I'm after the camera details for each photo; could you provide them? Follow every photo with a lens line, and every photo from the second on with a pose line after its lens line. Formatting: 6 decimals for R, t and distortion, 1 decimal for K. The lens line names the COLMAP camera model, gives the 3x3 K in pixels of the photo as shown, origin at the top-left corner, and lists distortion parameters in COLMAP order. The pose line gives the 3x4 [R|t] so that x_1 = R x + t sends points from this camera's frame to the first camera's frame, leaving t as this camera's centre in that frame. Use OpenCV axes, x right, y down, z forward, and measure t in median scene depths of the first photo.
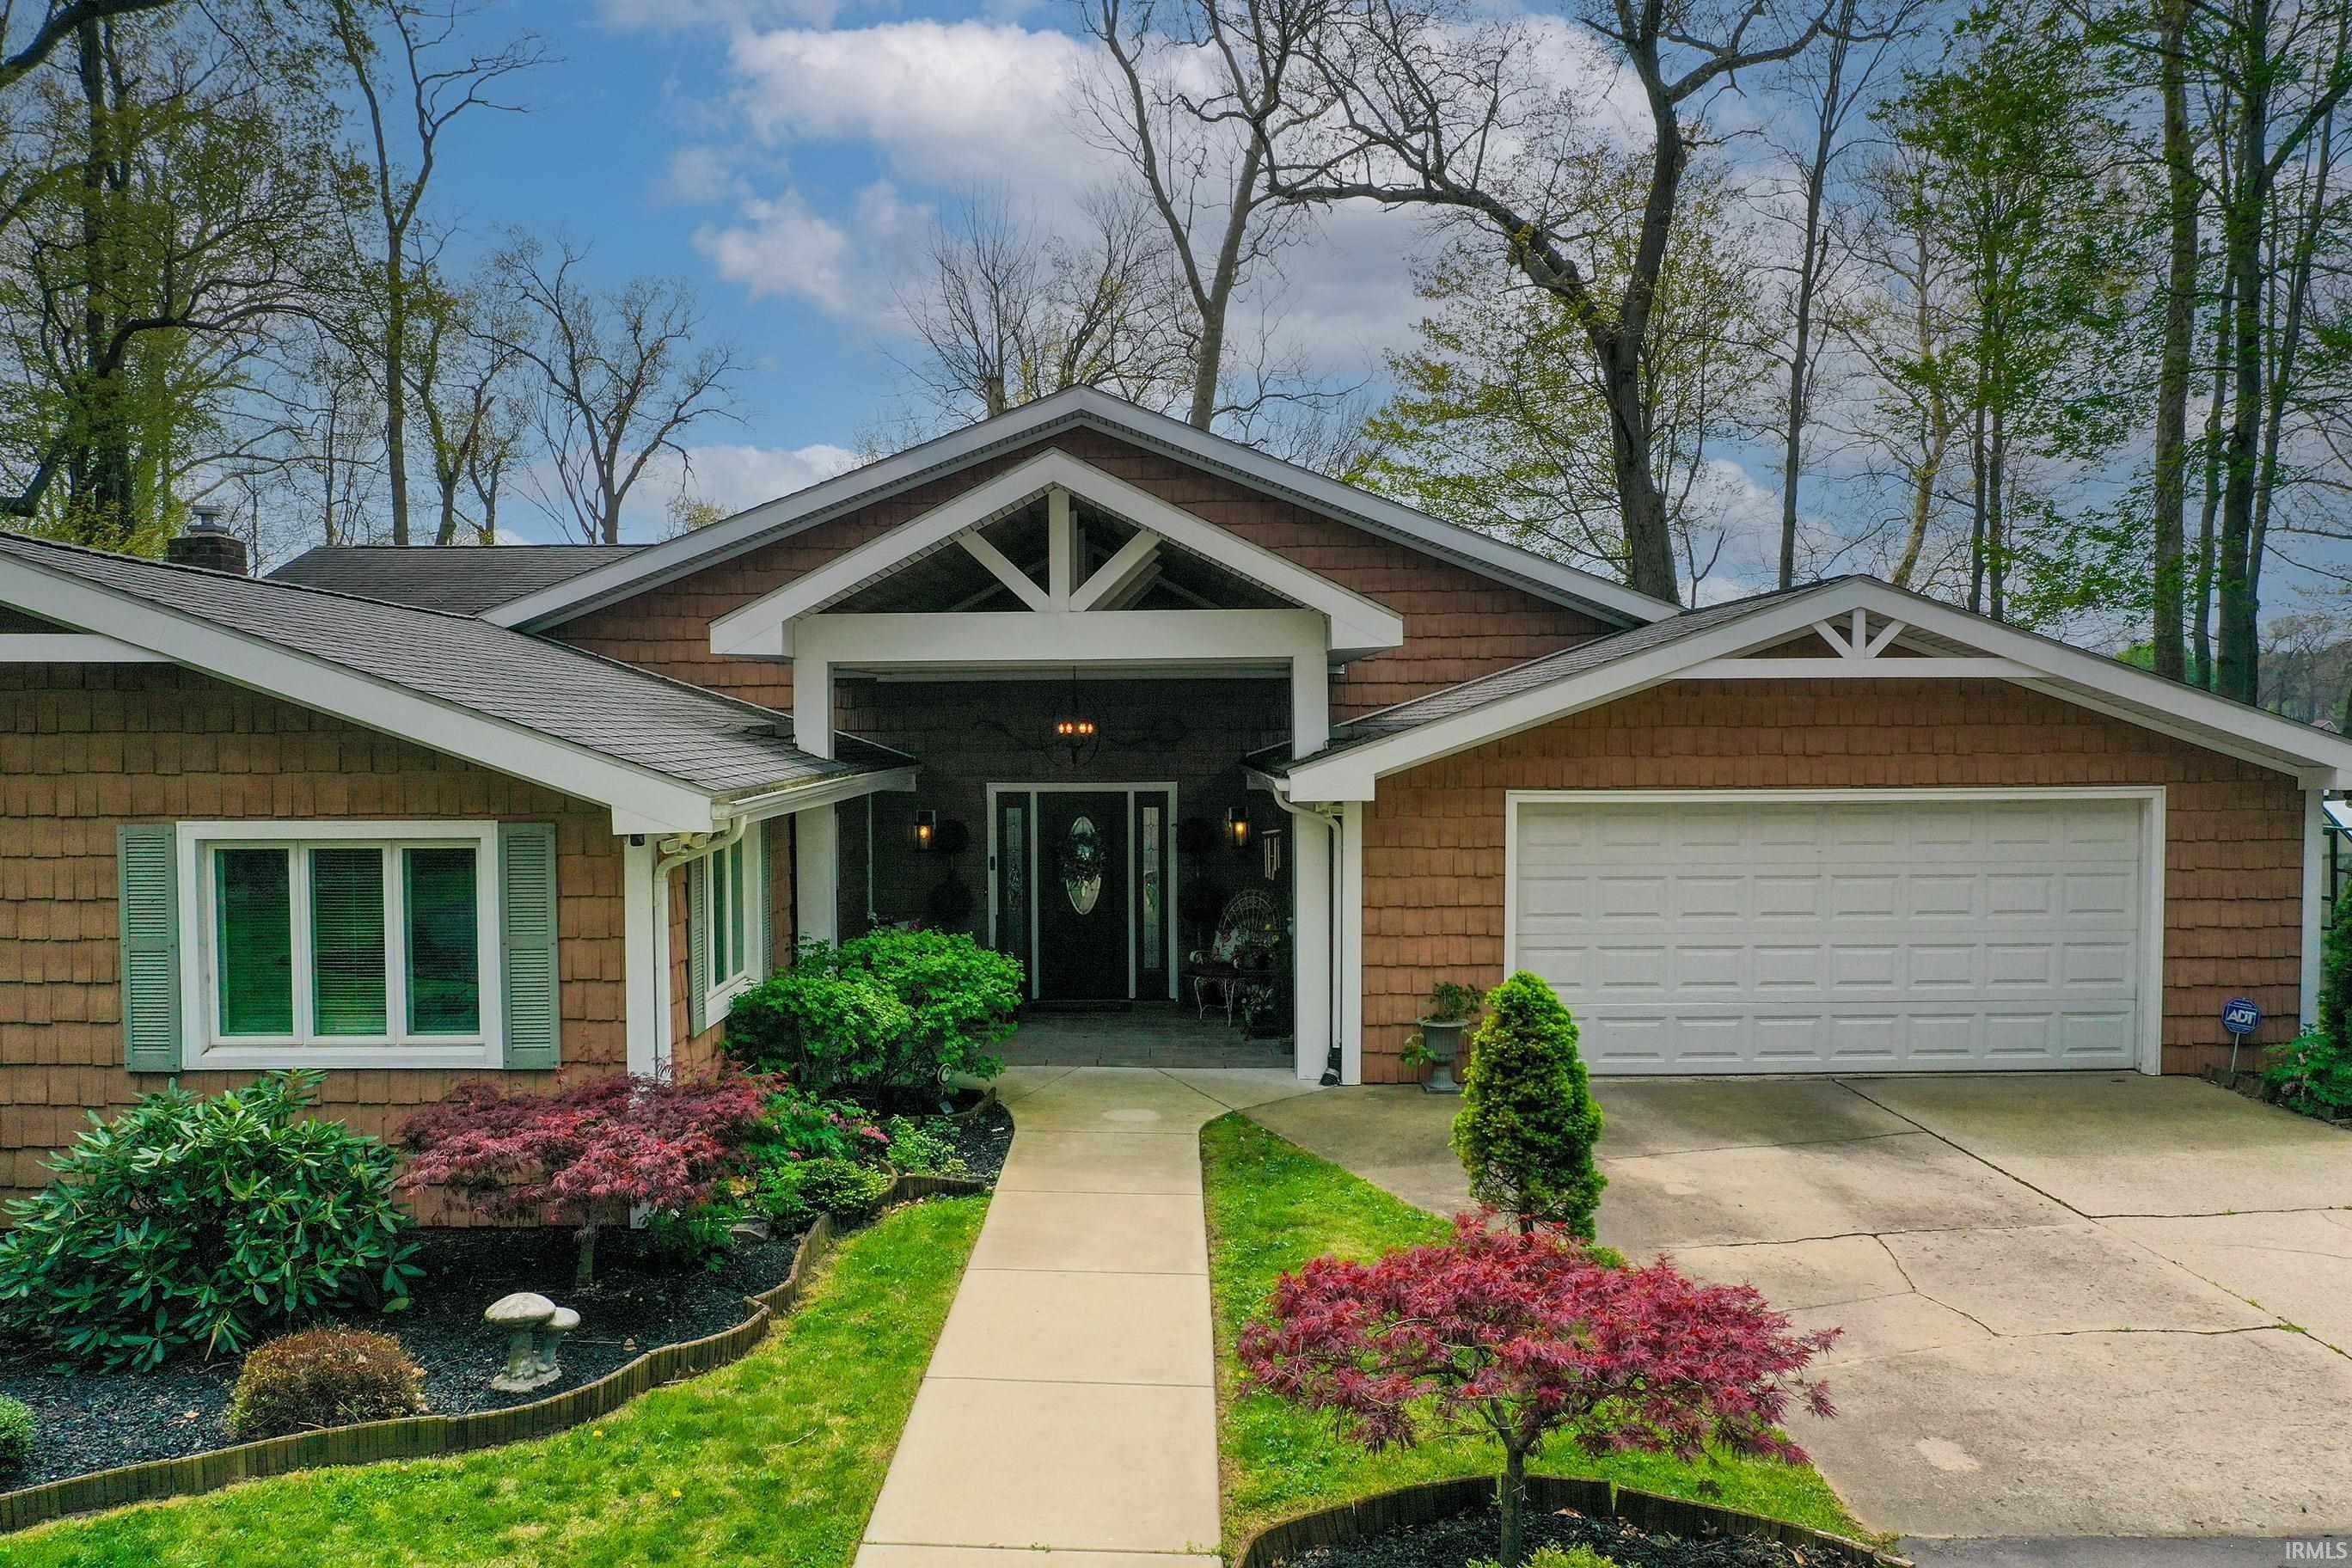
lens RADIAL K [[1880.7, 0, 1176.8], [0, 1880.7, 787.6], [0, 0, 1]] dist [-0.009588, -0.003373]
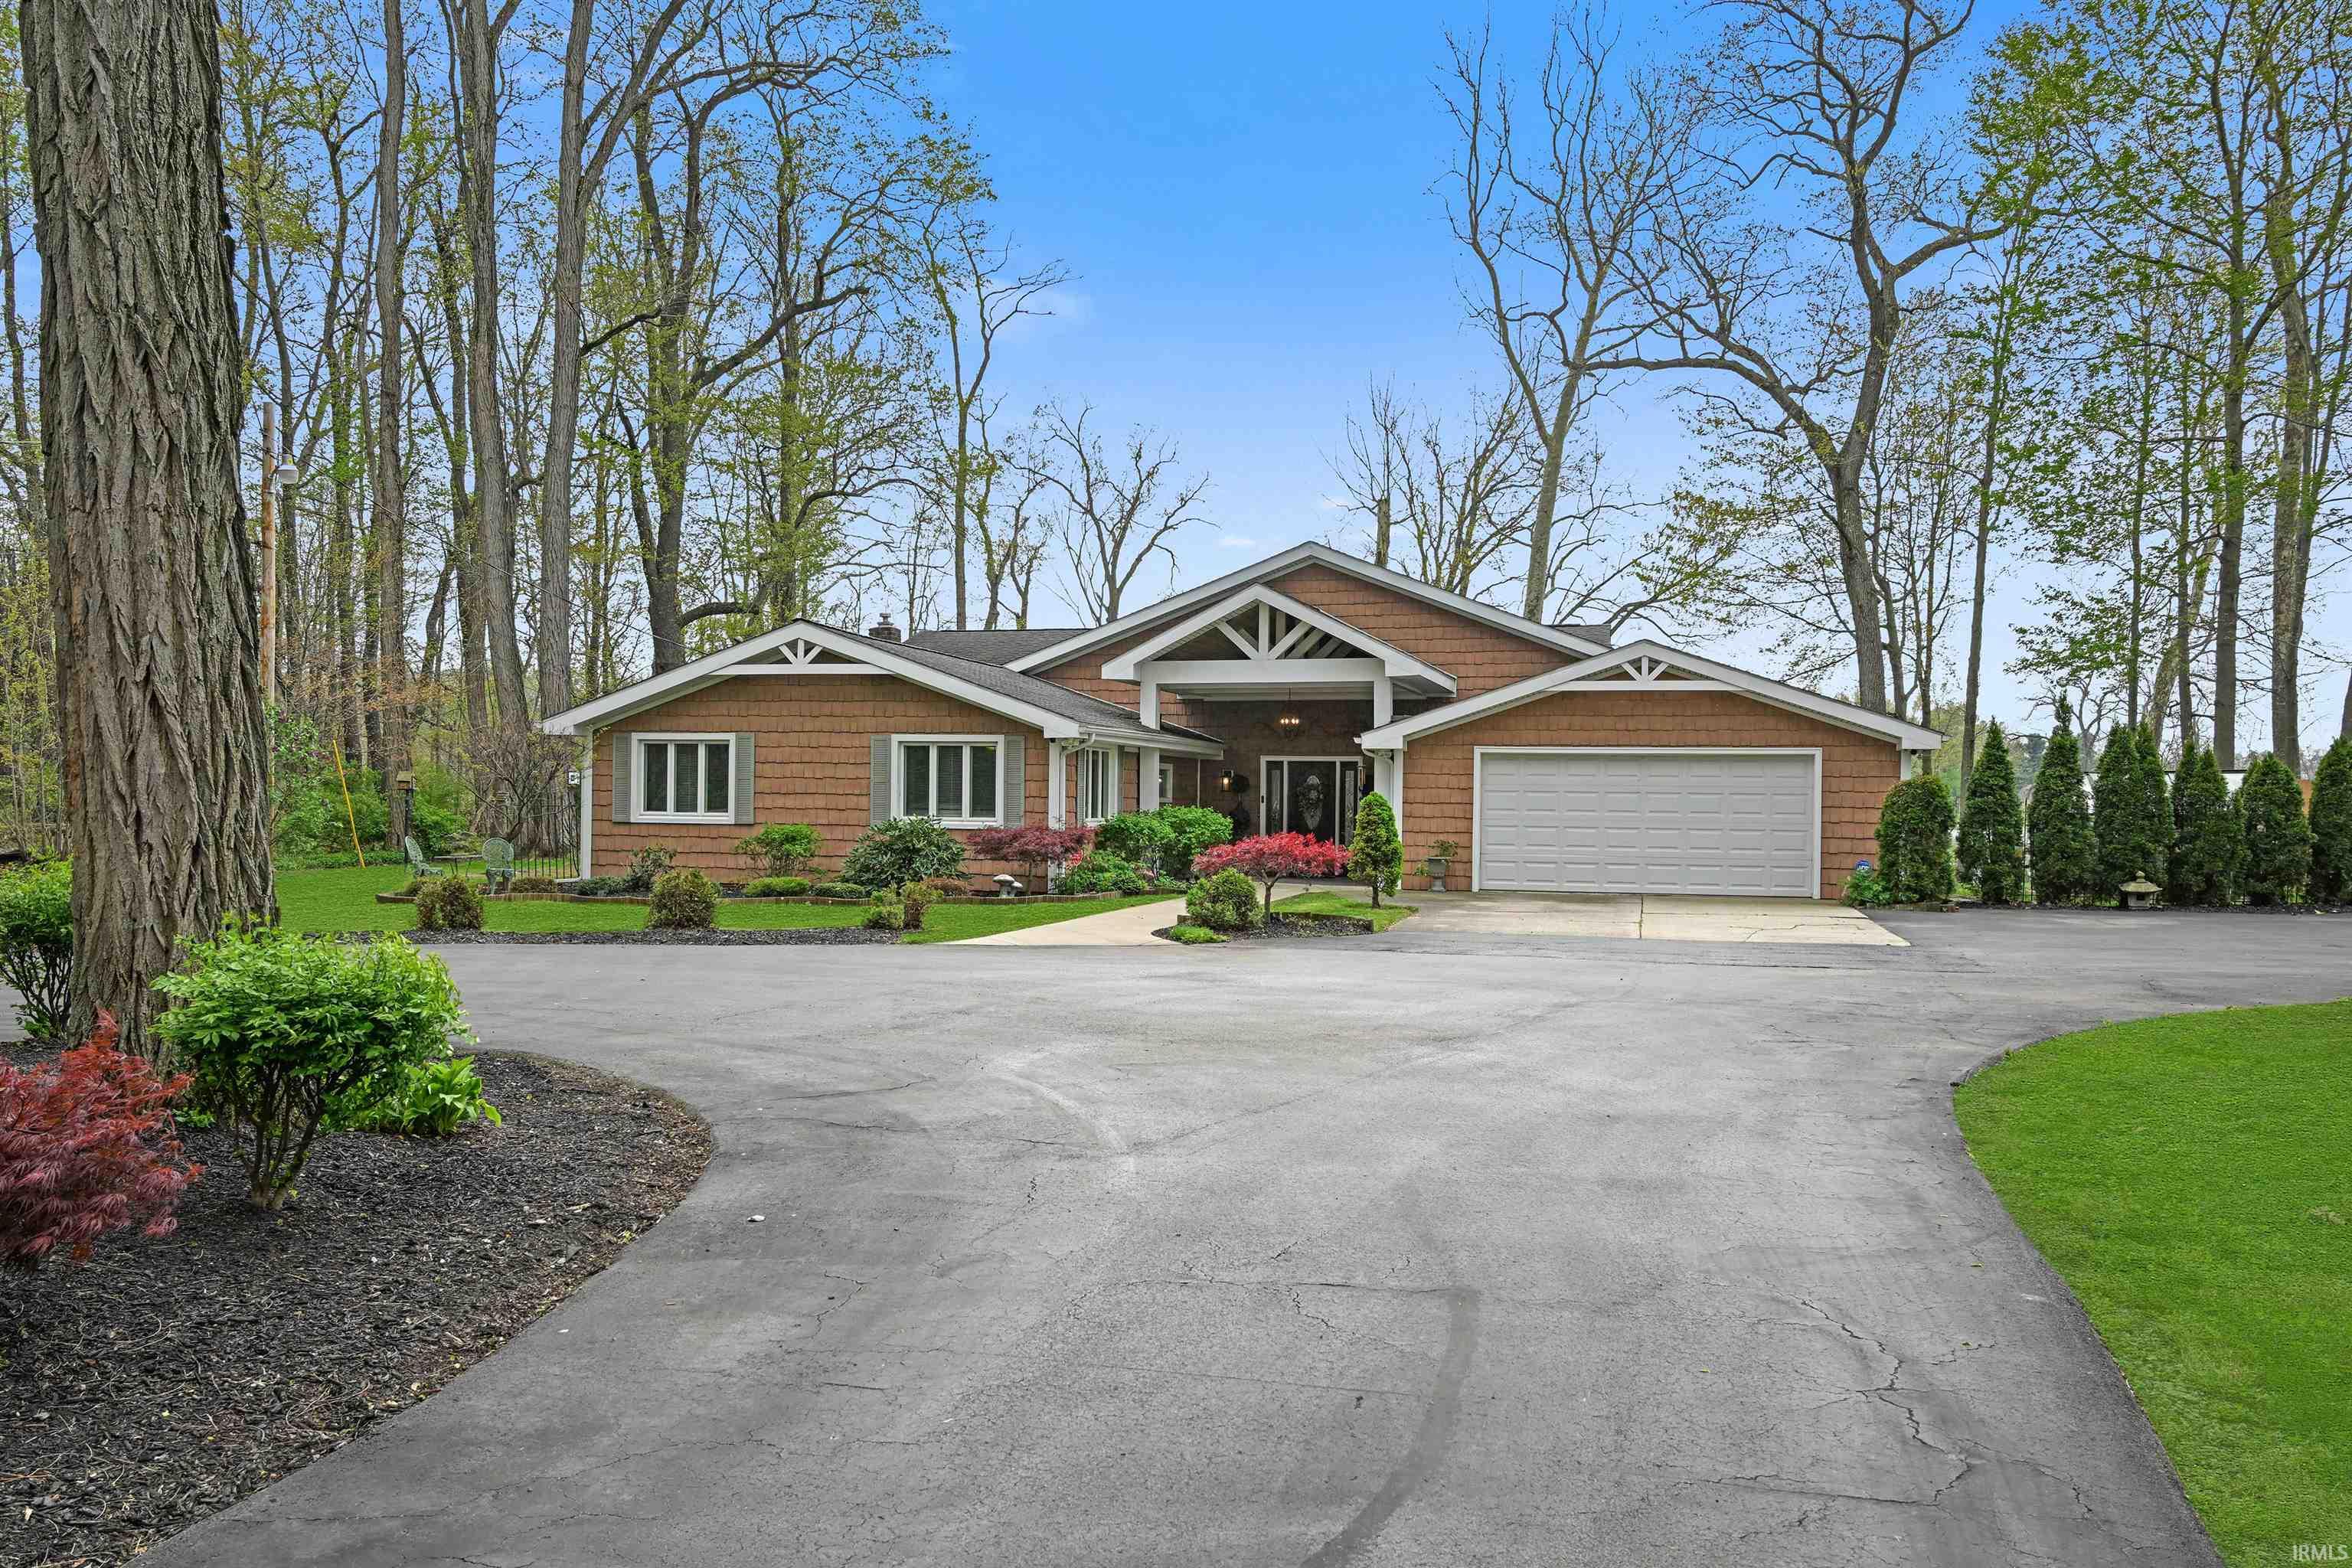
lens RADIAL K [[1900.0, 0, 1174.4], [0, 1900.0, 779.0], [0, 0, 1]] dist [-0.000170, 0.002014]
pose [[0.962789, 0.013208, -0.269930, 0.317859], [-0.025727, 0.998748, -0.042894, 0.101414], [0.269025, 0.048242, 0.961924, -0.808322]]
